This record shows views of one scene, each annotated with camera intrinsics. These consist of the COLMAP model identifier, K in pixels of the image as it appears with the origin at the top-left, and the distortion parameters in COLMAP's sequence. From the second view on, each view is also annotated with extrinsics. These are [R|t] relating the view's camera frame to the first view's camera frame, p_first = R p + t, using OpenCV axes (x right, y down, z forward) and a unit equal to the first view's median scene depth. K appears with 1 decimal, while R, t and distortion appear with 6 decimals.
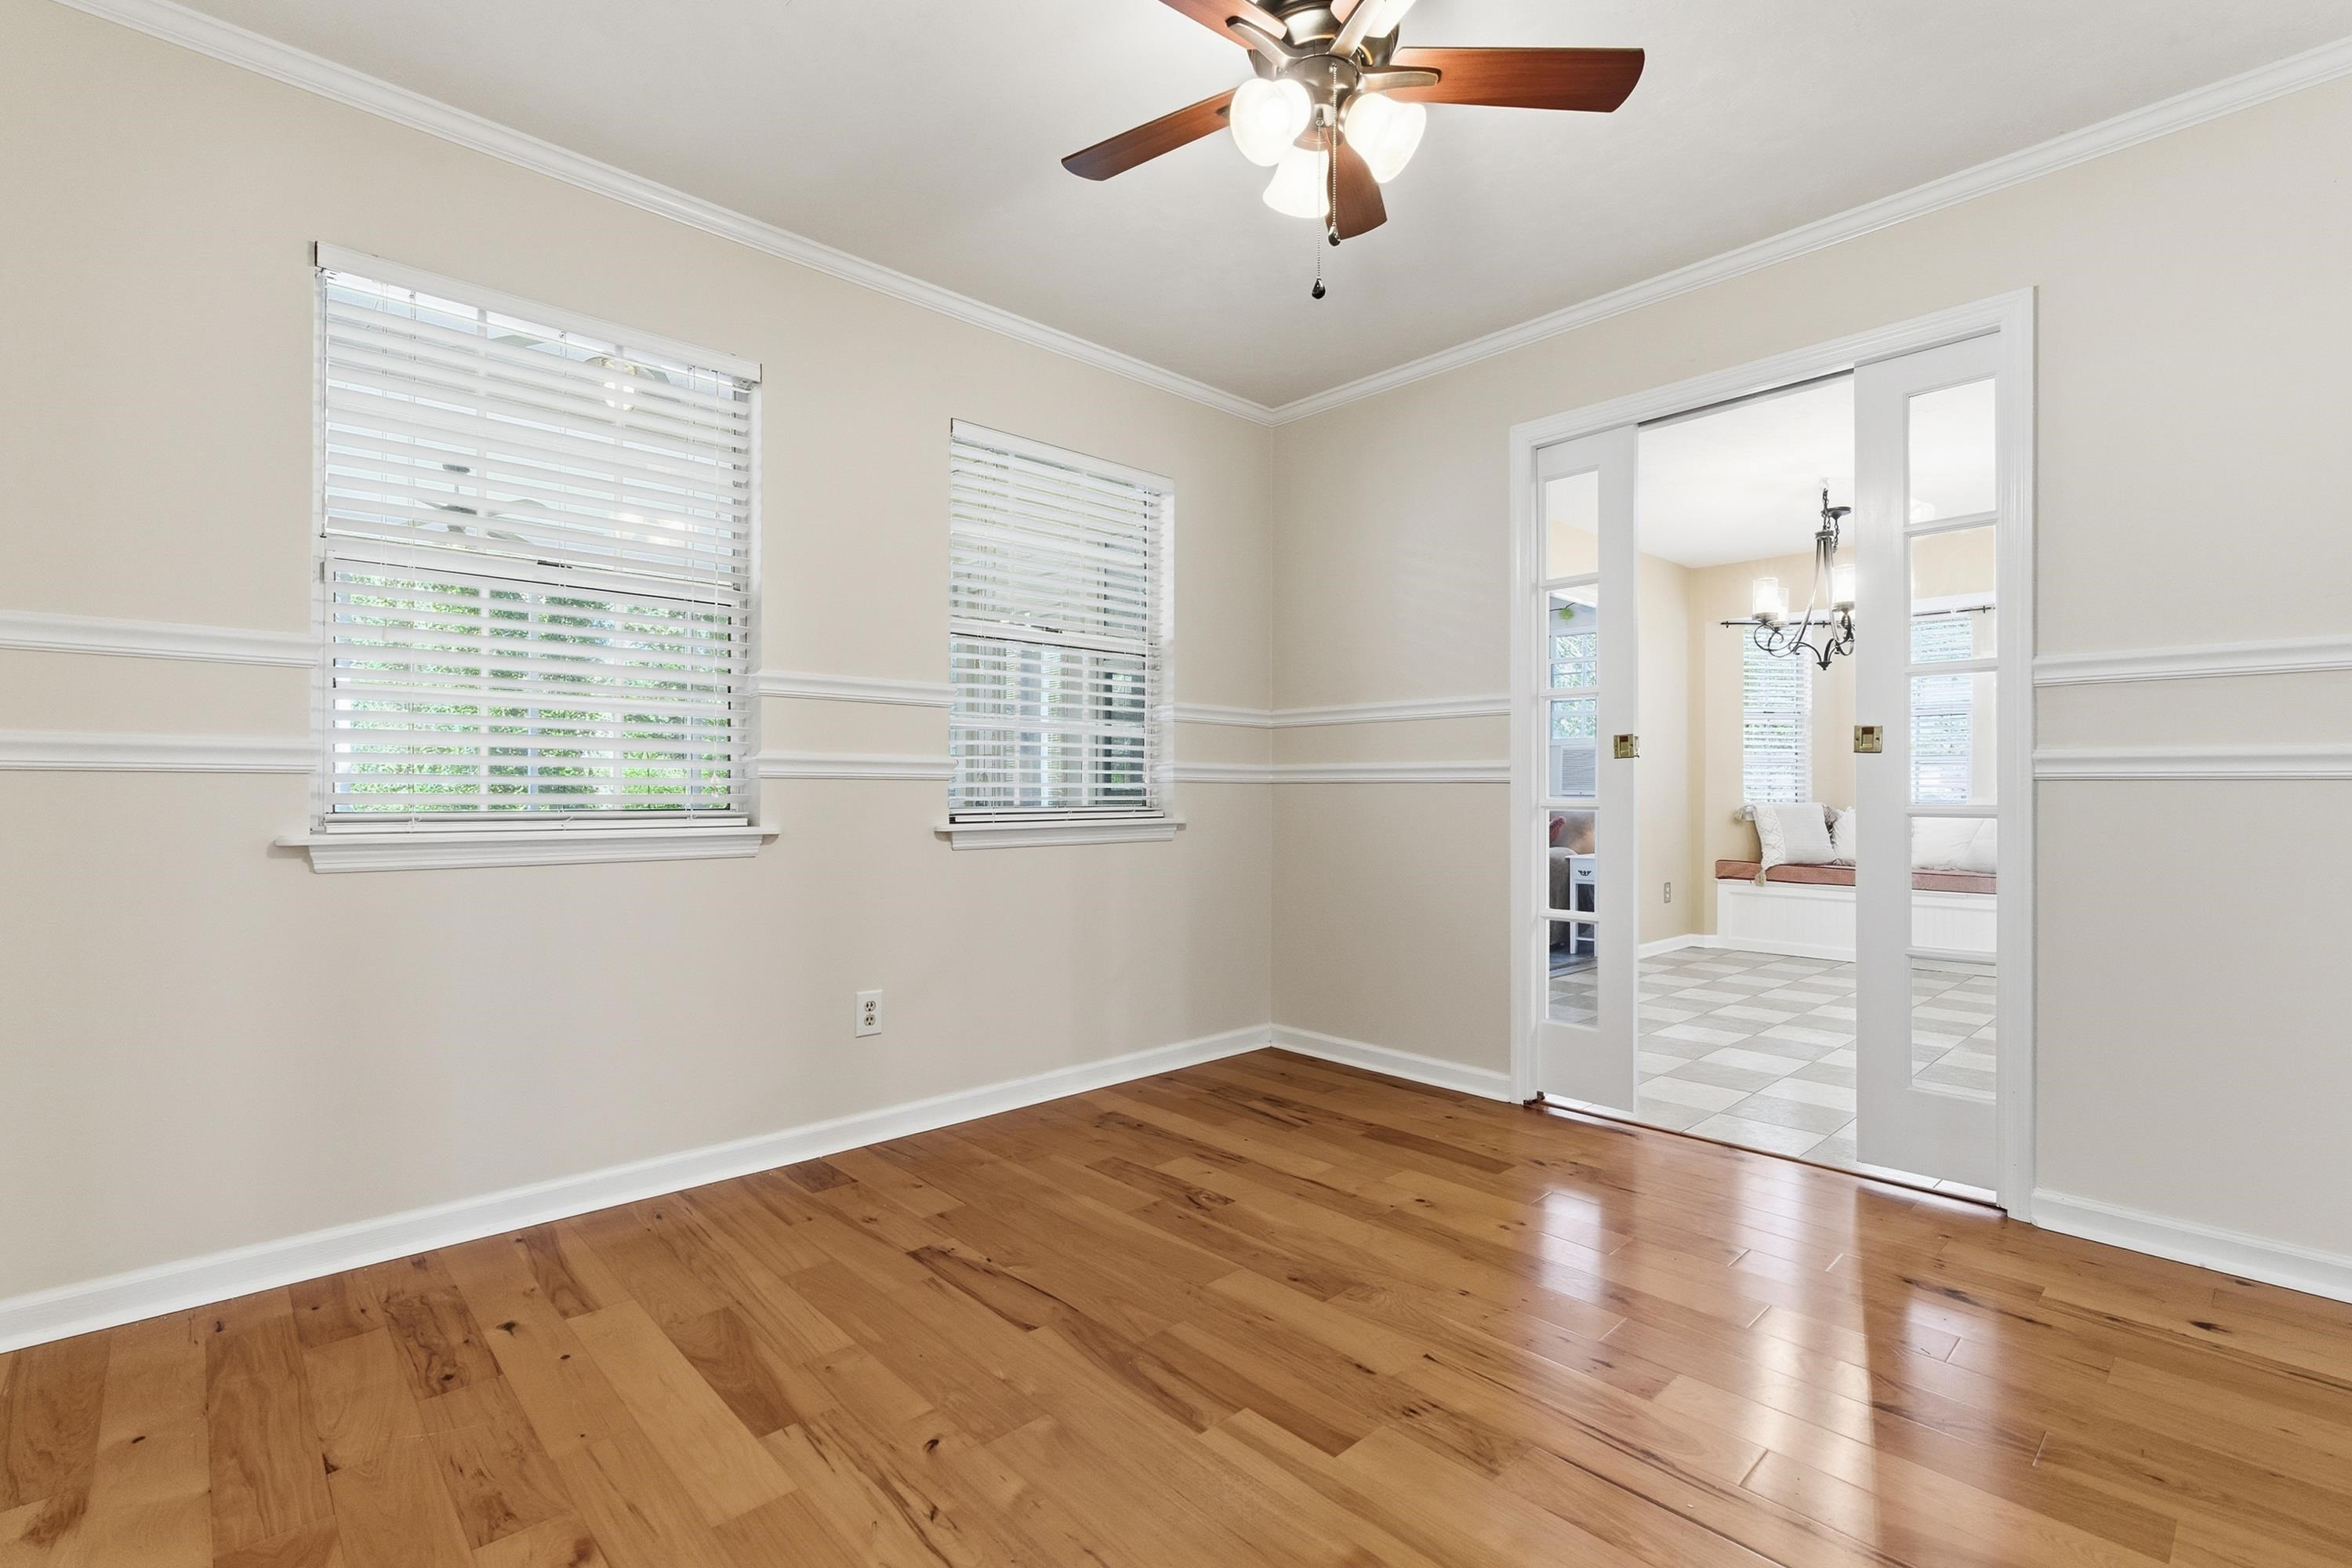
lens RADIAL K [[1064.9, 0, 1185.8], [0, 1064.9, 785.2], [0, 0, 1]] dist [-0.003468, 0.003541]
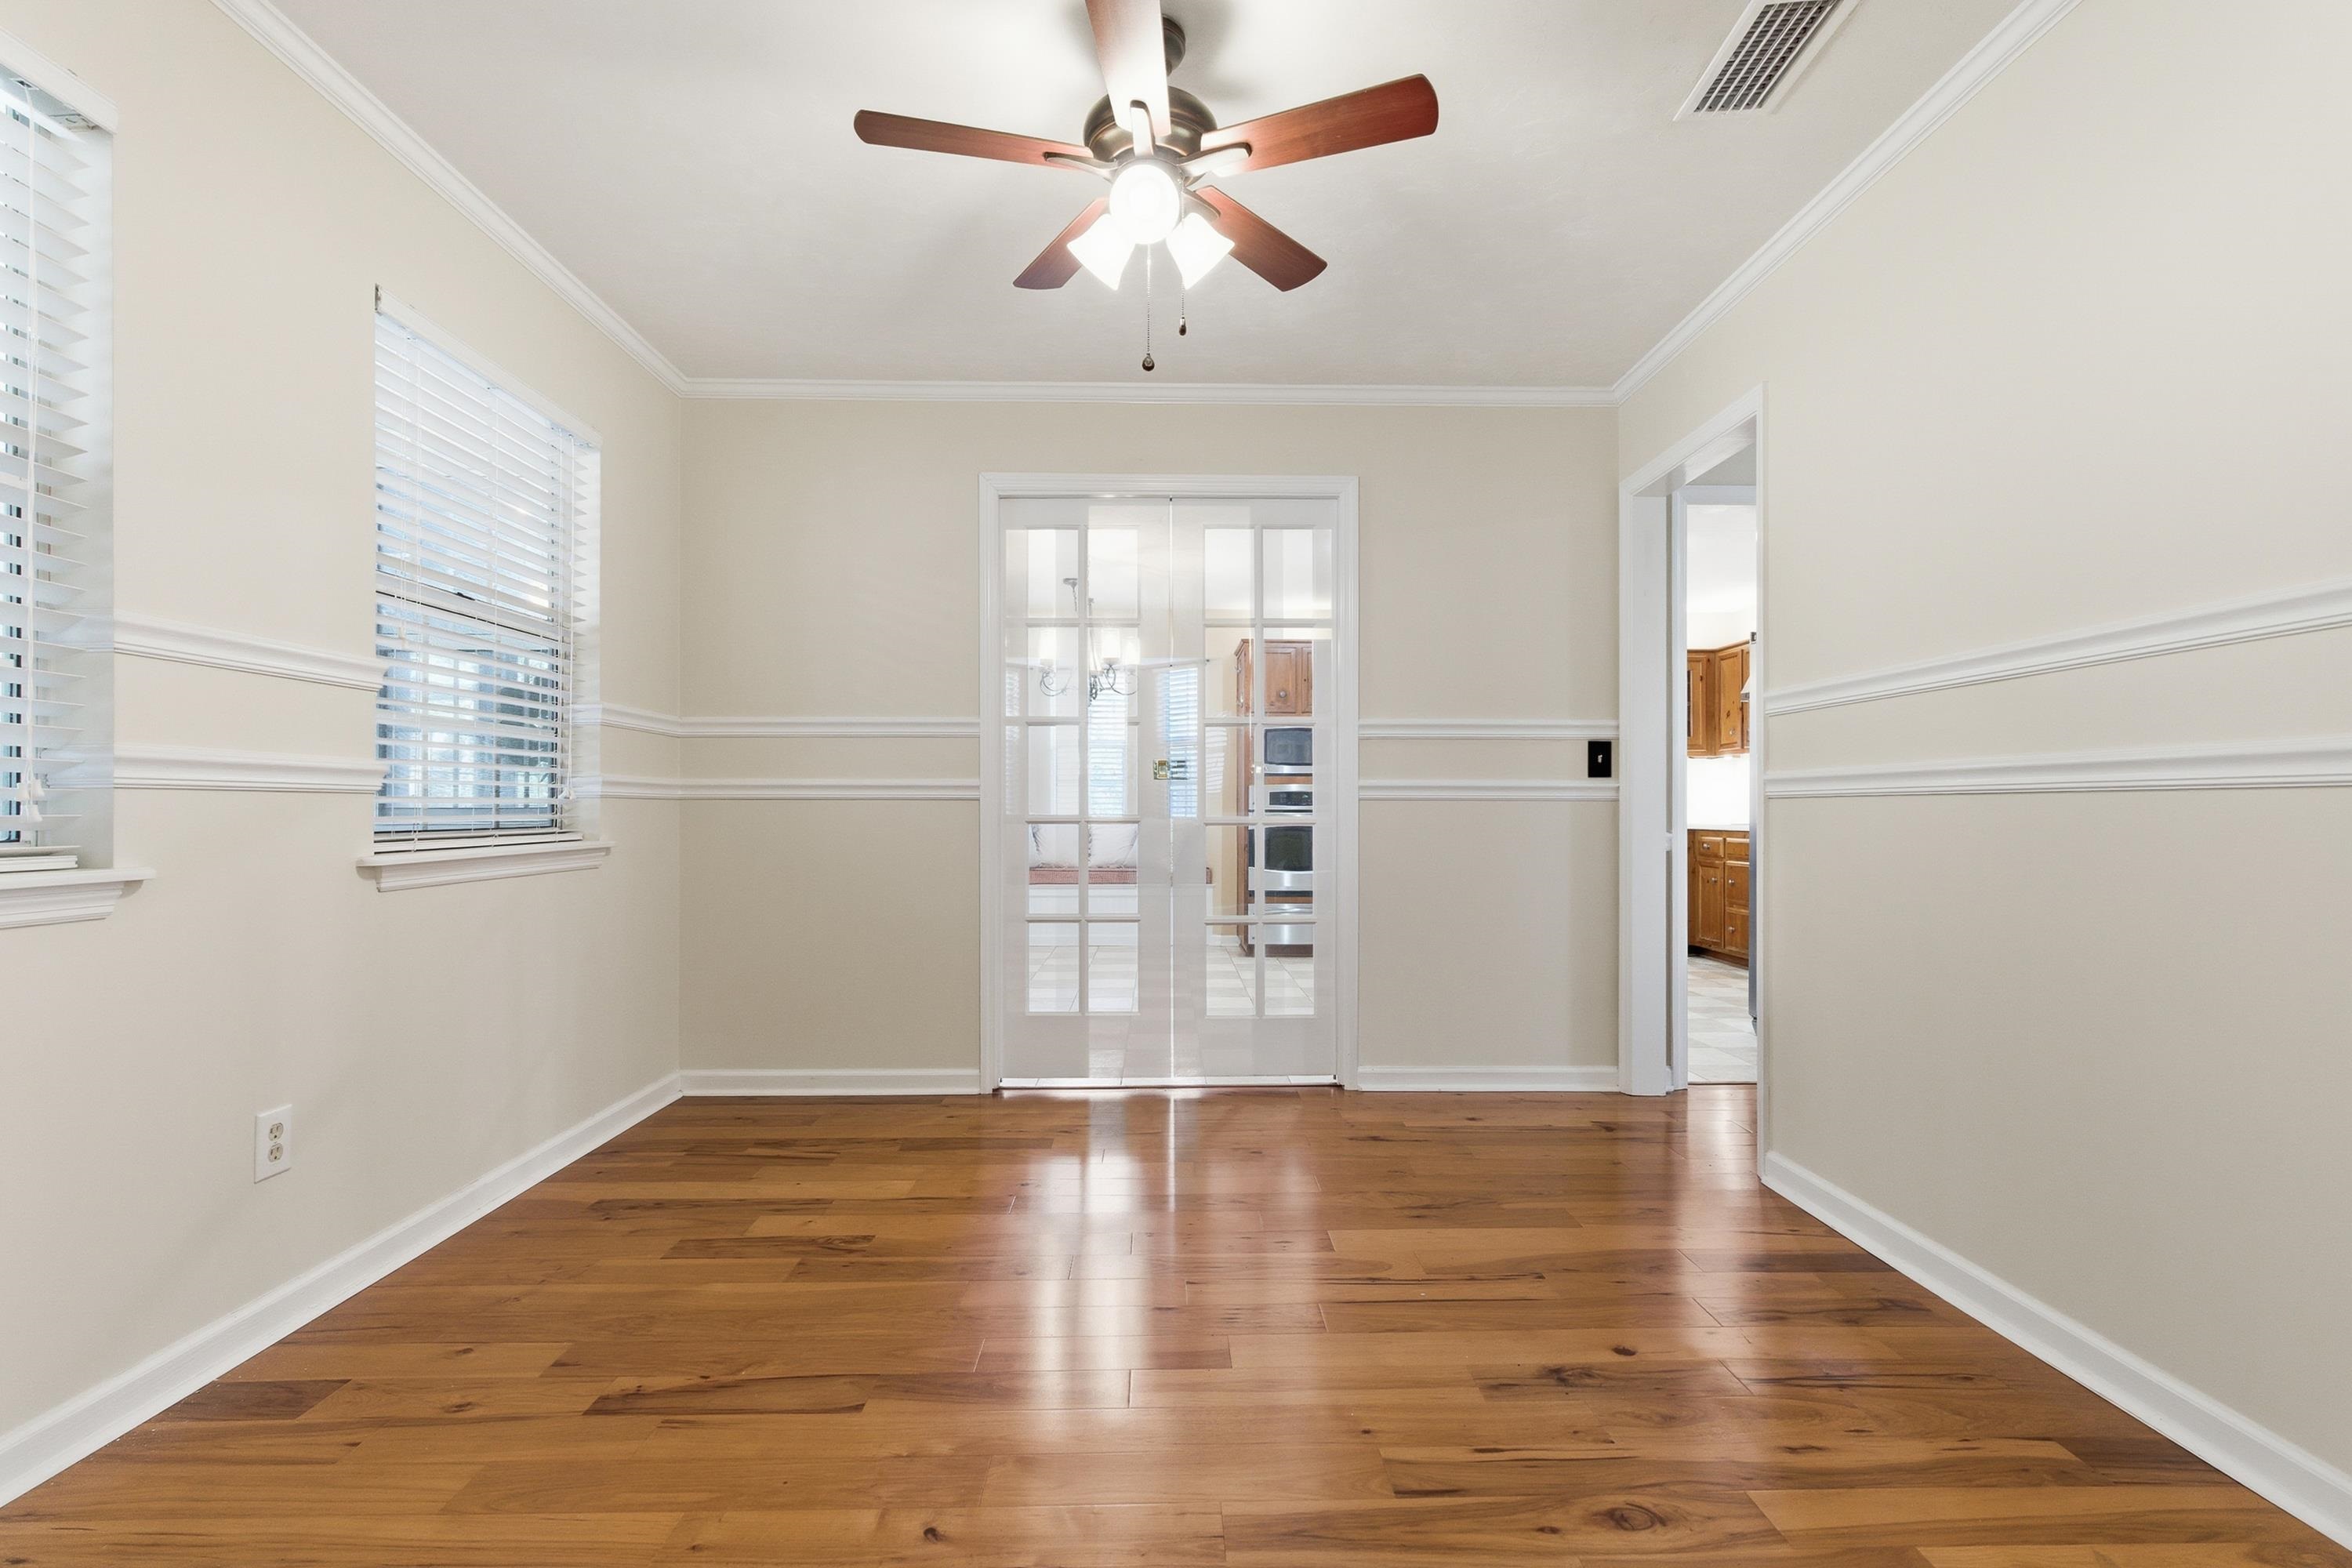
lens RADIAL K [[1064.9, 0, 1195.3], [0, 1064.9, 798.6], [0, 0, 1]] dist [-0.003468, 0.003541]
pose [[0.669732, 0.004015, 0.742592, -0.408292], [-0.002052, 0.999992, -0.003557, -0.000048], [-0.742600, 0.000858, 0.669735, 0.123830]]
